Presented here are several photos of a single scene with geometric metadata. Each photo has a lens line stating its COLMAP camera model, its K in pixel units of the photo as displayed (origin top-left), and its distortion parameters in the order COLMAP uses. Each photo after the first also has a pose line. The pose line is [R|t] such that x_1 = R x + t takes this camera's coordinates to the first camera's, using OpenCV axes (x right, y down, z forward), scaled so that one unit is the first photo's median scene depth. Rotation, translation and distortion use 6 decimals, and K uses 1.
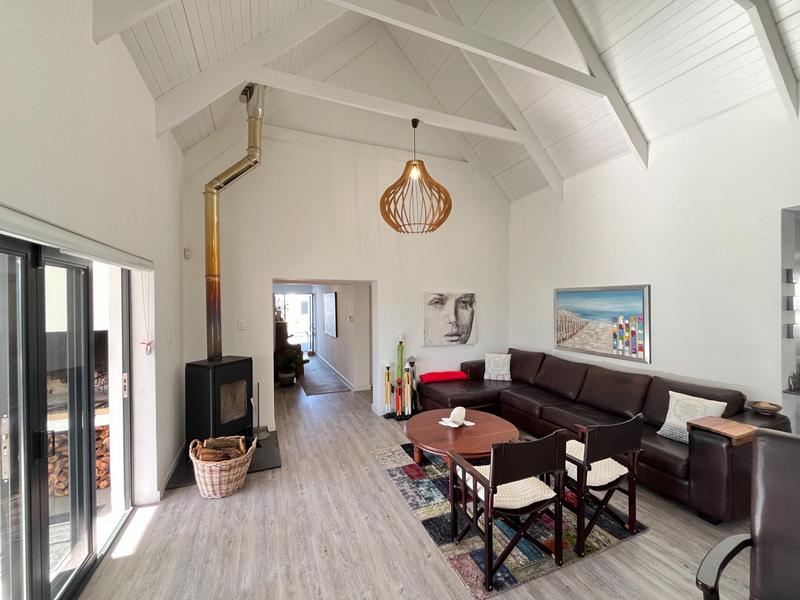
lens RADIAL K [[323.3, 0, 394.0], [0, 323.3, 302.6], [0, 0, 1]] dist [-0.007809, -0.000074]
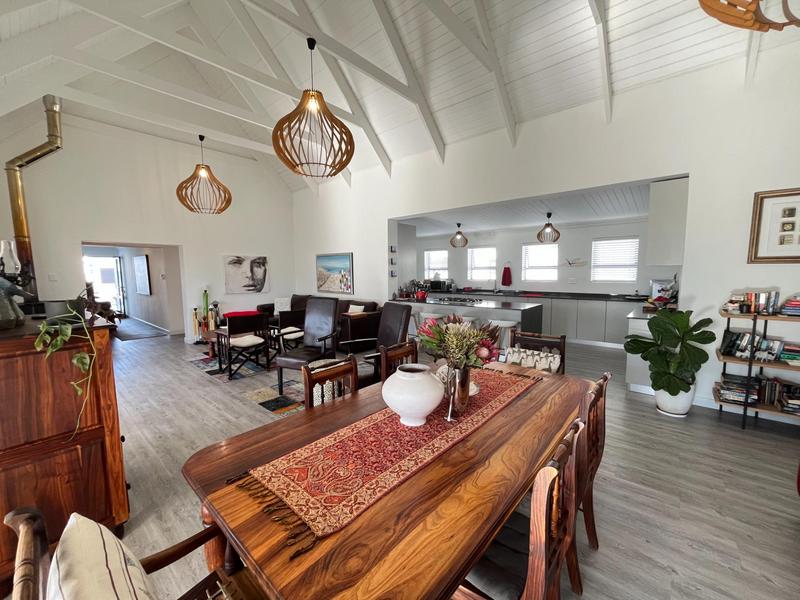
lens RADIAL K [[323.3, 0, 403.1], [0, 323.3, 303.3], [0, 0, 1]] dist [-0.007809, -0.000074]
pose [[0.887995, -0.044822, 0.457664, 0.142117], [0.000576, 0.995346, 0.096364, 0.044482], [-0.459853, -0.085307, 0.883888, -0.634557]]
